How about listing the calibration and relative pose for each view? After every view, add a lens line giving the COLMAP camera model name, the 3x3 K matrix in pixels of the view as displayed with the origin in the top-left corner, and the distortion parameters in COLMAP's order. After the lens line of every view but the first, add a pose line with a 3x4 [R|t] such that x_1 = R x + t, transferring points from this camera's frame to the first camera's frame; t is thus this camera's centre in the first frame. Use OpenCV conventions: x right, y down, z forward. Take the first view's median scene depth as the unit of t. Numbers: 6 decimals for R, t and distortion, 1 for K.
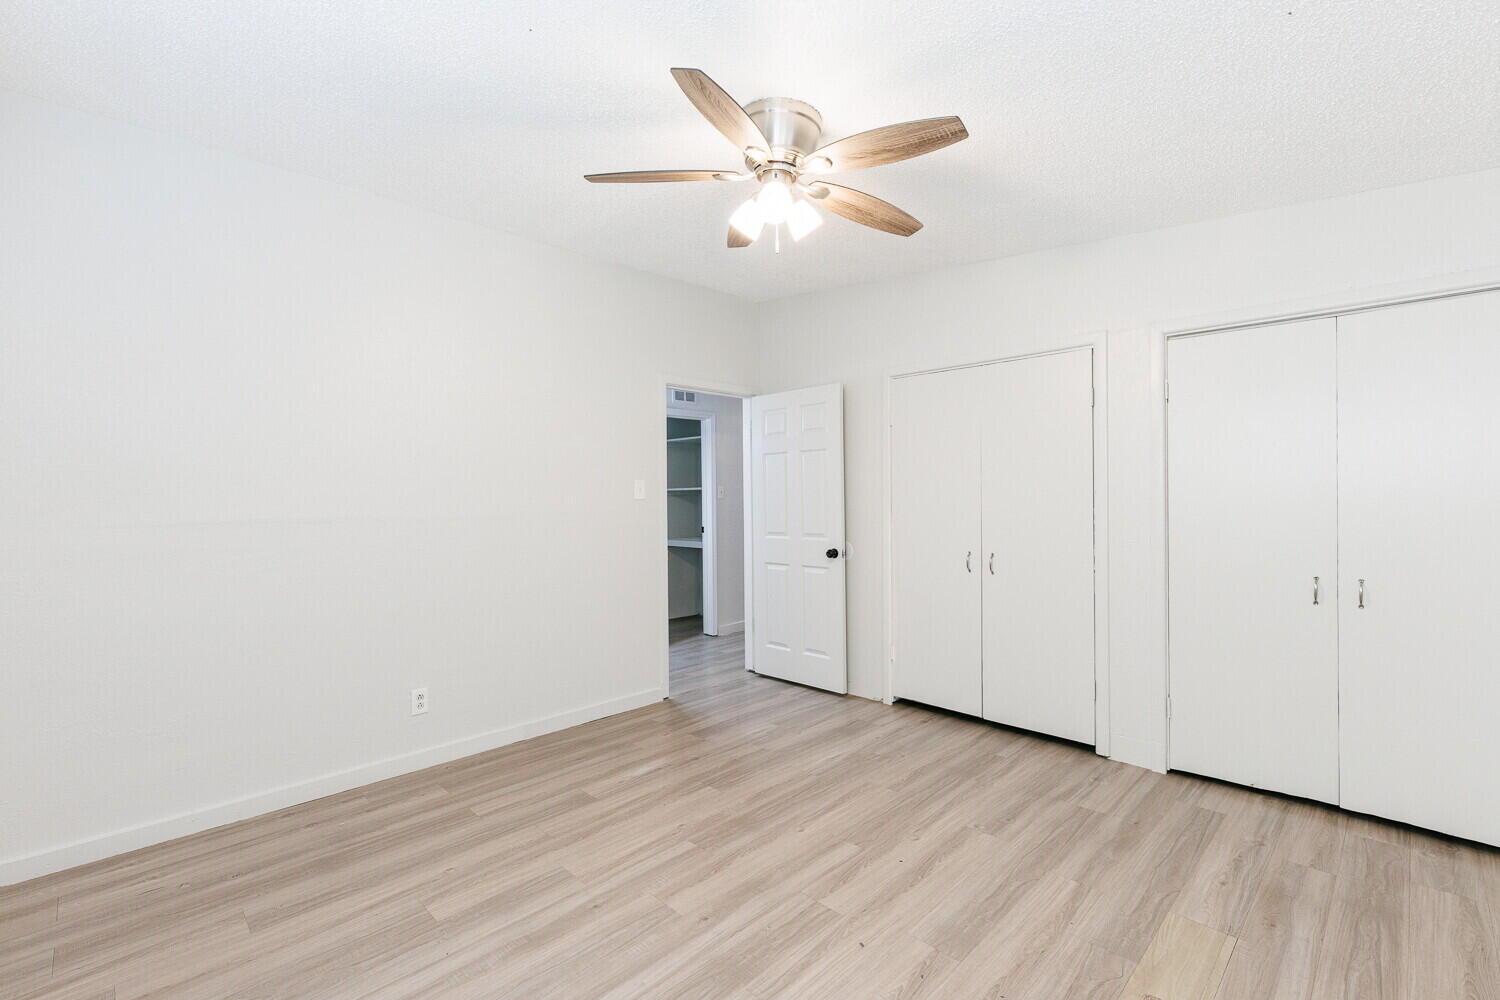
lens RADIAL K [[661.0, 0, 761.7], [0, 661.0, 491.6], [0, 0, 1]] dist [-0.002155, -0.001004]
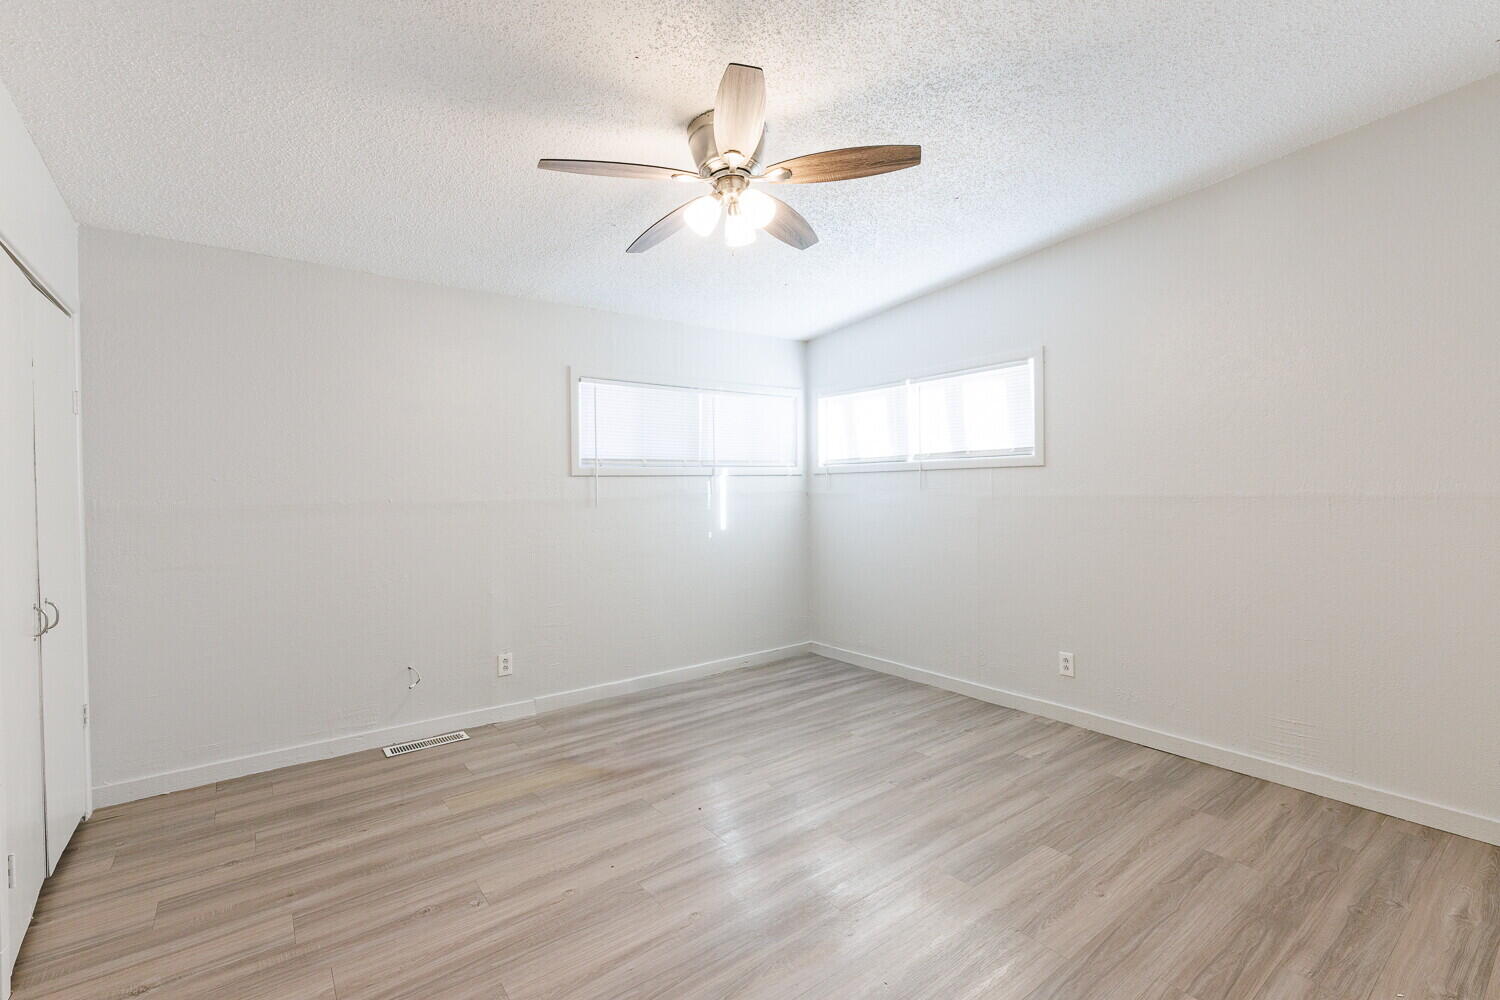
lens RADIAL K [[661.0, 0, 761.7], [0, 661.0, 491.6], [0, 0, 1]] dist [-0.002155, -0.001004]
pose [[-0.989834, 0.021005, 0.140665, -0.145626], [0.021732, 0.999757, 0.003633, 0.011734], [-0.140555, 0.006653, -0.990051, 1.819362]]
